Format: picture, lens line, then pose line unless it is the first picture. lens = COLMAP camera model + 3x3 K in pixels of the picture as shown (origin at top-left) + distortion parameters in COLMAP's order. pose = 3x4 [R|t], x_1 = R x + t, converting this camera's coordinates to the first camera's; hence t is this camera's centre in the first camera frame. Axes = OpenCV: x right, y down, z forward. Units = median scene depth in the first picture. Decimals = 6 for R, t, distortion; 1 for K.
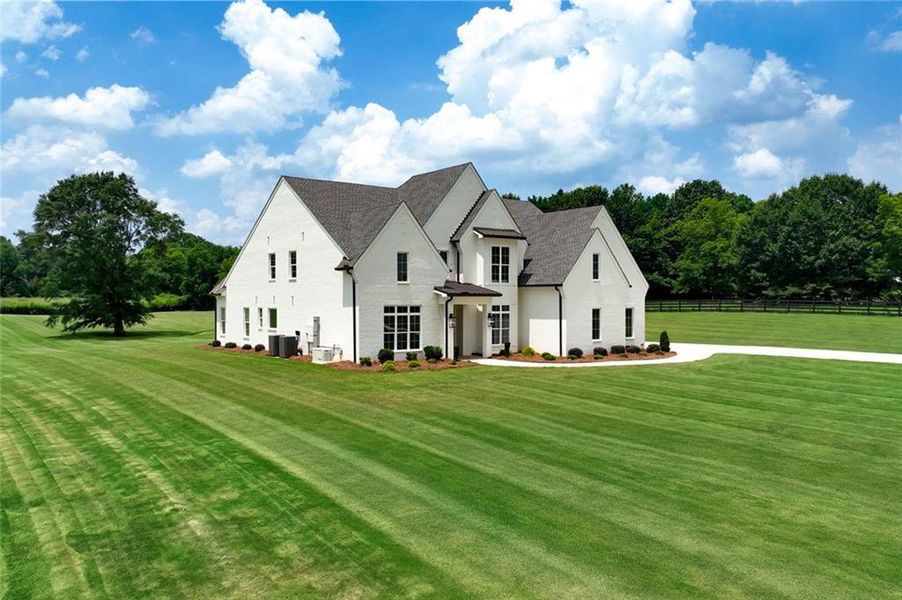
lens RADIAL K [[773.9, 0, 413.1], [0, 773.9, 299.7], [0, 0, 1]] dist [0.001881, 0.000583]
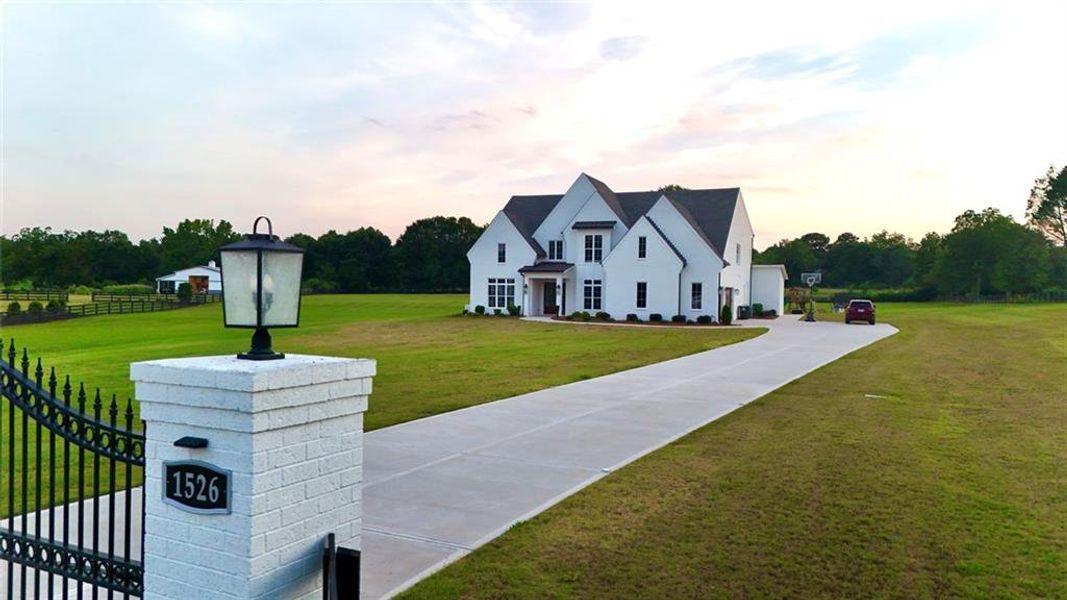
lens RADIAL K [[776.8, 0, 533.5], [0, 776.8, 300.0], [0, 0, 1]] dist [0.116022, -0.143708]
pose [[0.562713, 0.020323, -0.826402, 1.155318], [-0.015456, 0.999782, 0.014063, 0.024526], [0.826508, 0.004859, 0.562904, 0.175618]]
